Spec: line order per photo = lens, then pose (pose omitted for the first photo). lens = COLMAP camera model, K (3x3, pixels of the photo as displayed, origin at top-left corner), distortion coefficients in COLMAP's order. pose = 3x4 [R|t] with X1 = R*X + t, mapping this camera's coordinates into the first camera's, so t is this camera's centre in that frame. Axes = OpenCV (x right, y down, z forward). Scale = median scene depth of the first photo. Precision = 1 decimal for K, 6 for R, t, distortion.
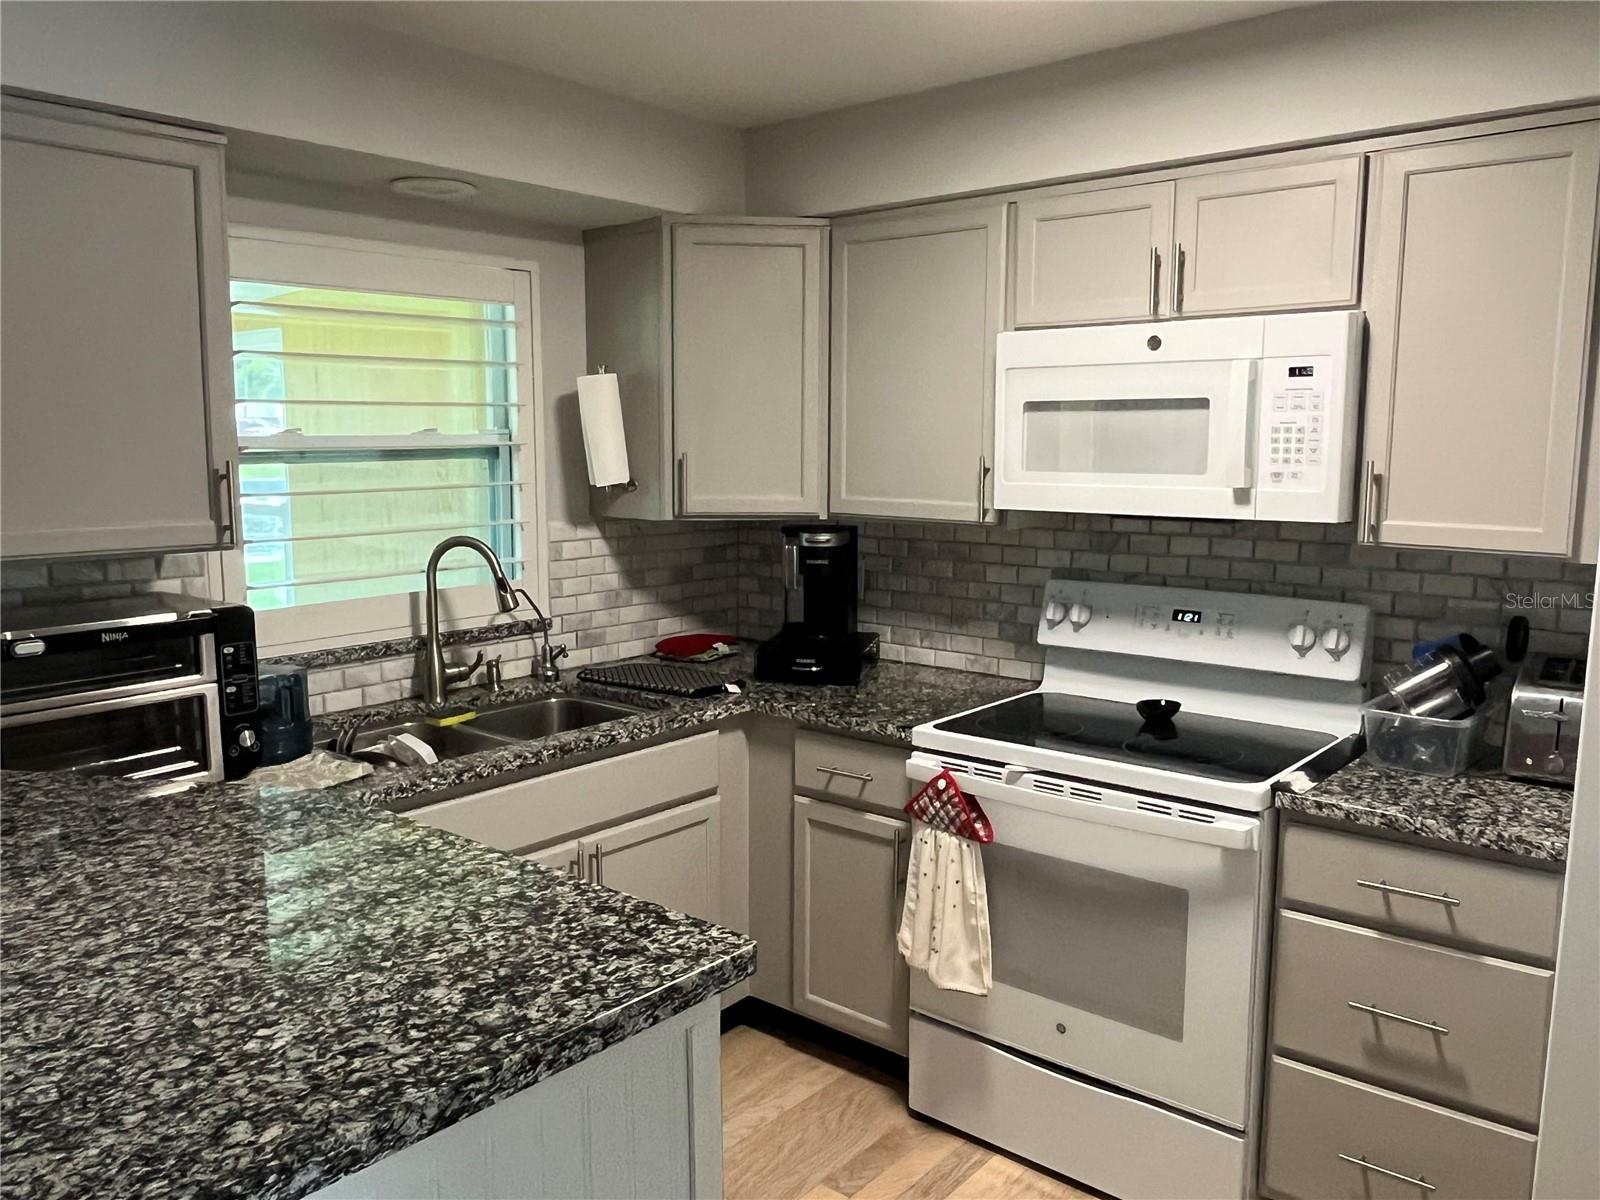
lens RADIAL K [[1237.3, 0, 793.1], [0, 1237.3, 600.2], [0, 0, 1]] dist [0.007140, -0.012953]
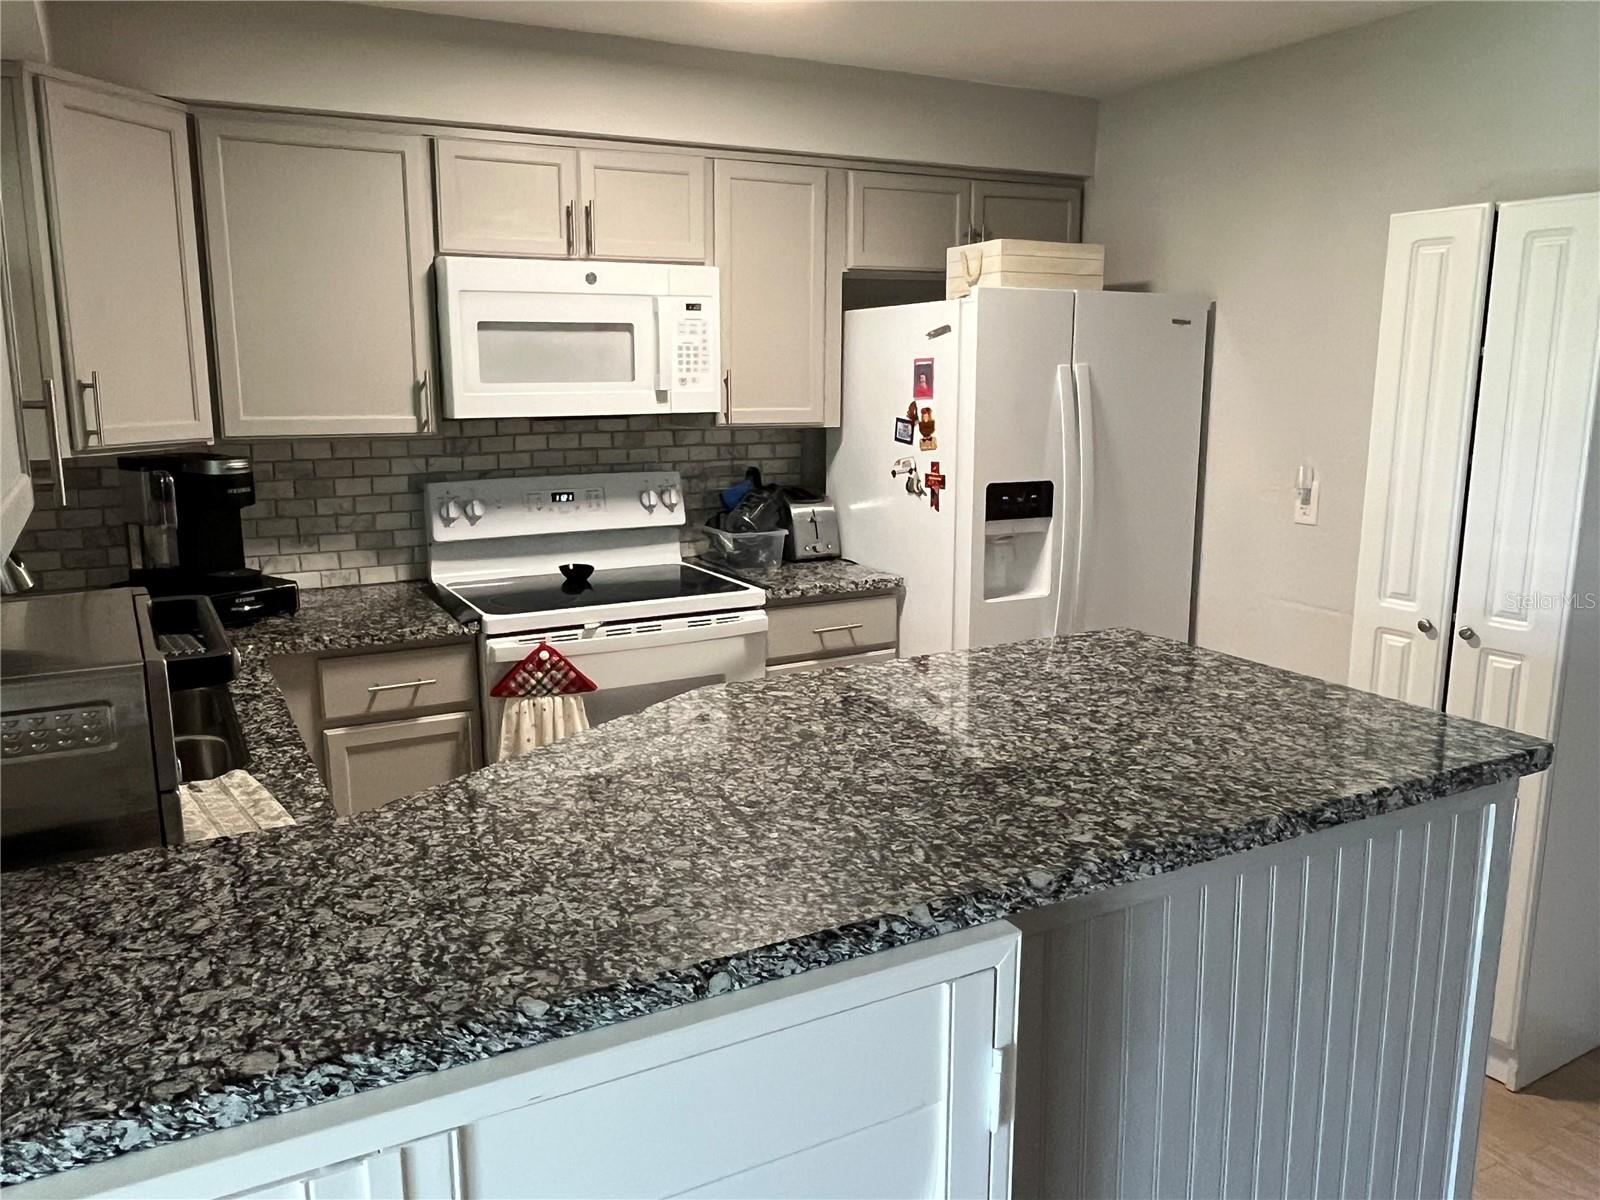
lens RADIAL K [[1237.3, 0, 793.1], [0, 1237.3, 600.2], [0, 0, 1]] dist [0.007140, -0.012953]
pose [[0.352381, -0.178284, 0.918718, -0.855077], [0.124383, 0.981899, 0.142837, -0.038372], [-0.927554, 0.063940, 0.368178, 0.357194]]
